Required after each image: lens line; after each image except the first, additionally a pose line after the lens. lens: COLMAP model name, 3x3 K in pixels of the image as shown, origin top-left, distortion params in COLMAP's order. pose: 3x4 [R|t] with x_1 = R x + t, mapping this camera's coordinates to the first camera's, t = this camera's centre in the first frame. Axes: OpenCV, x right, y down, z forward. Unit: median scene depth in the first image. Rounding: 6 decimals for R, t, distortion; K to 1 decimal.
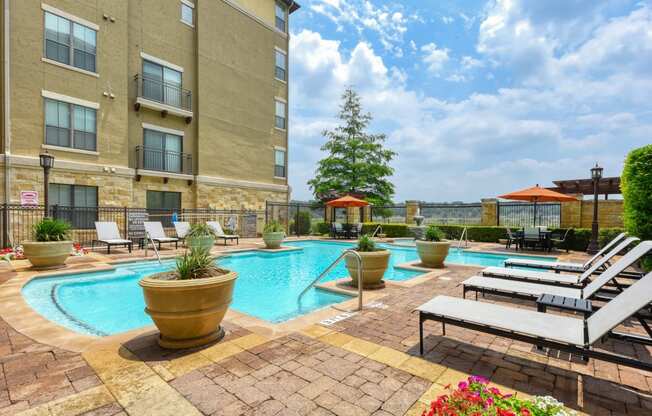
lens RADIAL K [[311.4, 0, 324.6], [0, 311.4, 214.3], [0, 0, 1]] dist [0.005631, 0.000653]
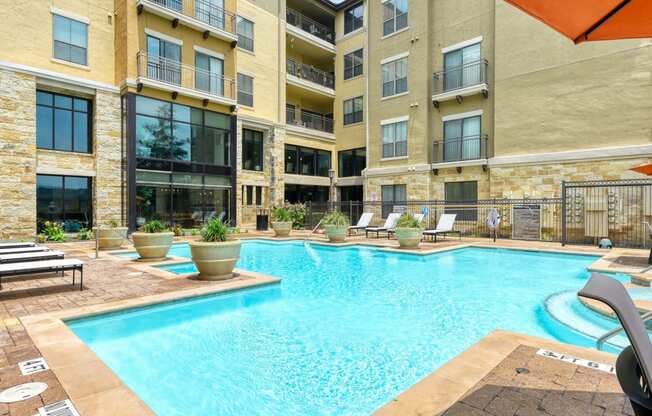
lens RADIAL K [[360.3, 0, 325.4], [0, 360.3, 208.3], [0, 0, 1]] dist [-0.005968, -0.000365]
pose [[-0.064500, -0.009425, -0.997873, 0.609494], [0.007413, 0.999923, -0.009924, 0.014631], [0.997890, -0.008038, -0.064426, 0.685967]]
